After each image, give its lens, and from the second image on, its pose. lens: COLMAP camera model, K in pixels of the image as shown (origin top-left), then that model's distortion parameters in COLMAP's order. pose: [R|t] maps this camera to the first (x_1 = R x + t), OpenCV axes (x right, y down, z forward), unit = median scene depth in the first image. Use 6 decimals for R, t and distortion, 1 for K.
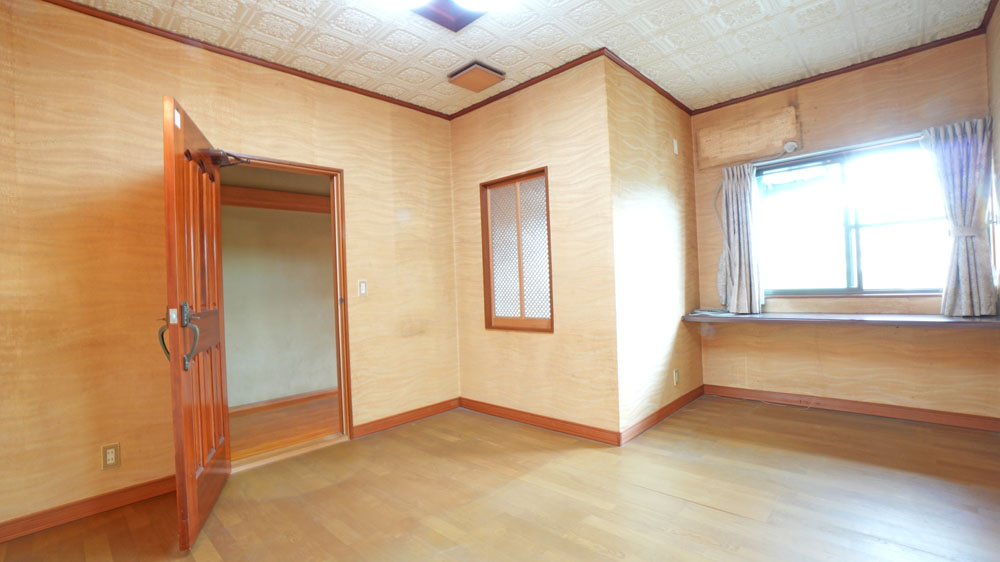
lens RADIAL K [[438.5, 0, 495.6], [0, 438.5, 280.8], [0, 0, 1]] dist [-0.061943, 0.023797]
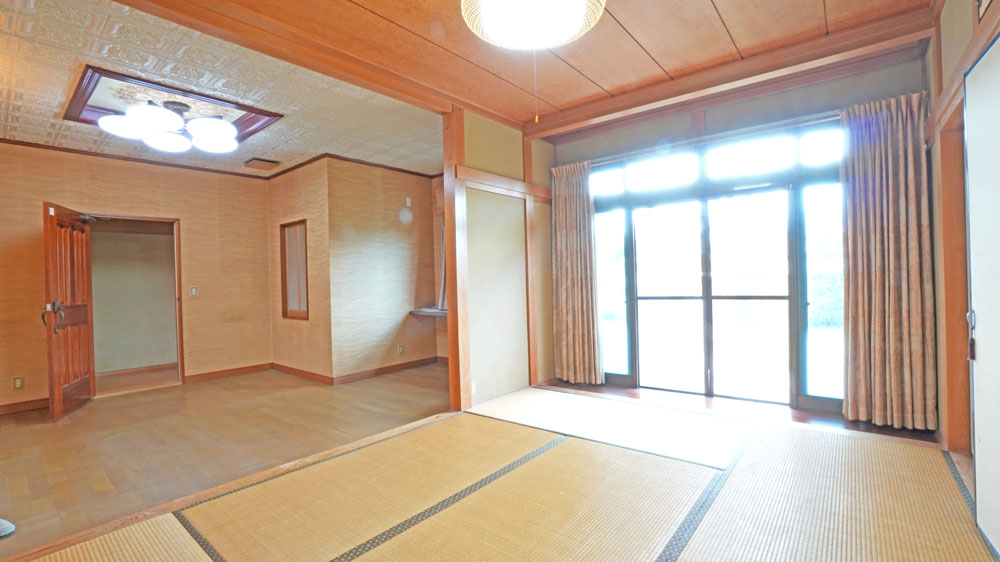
lens RADIAL K [[438.5, 0, 495.6], [0, 438.5, 280.8], [0, 0, 1]] dist [-0.061943, 0.023797]
pose [[0.997393, 0.012257, 0.071112, 0.723734], [-0.012883, 0.999882, 0.008341, -0.052025], [-0.071002, -0.009235, 0.997433, -0.686193]]
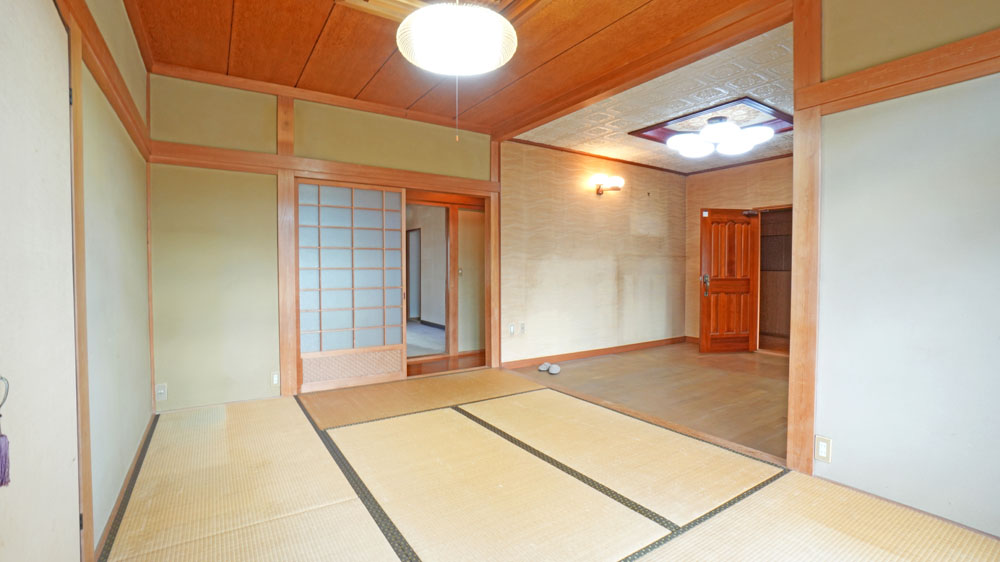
lens RADIAL K [[438.5, 0, 495.6], [0, 438.5, 280.8], [0, 0, 1]] dist [-0.061943, 0.023797]
pose [[-0.221550, 0.069001, -0.972705, 1.534866], [0.018998, 0.997609, 0.066441, -0.080790], [0.974964, -0.003759, -0.222332, 0.138485]]
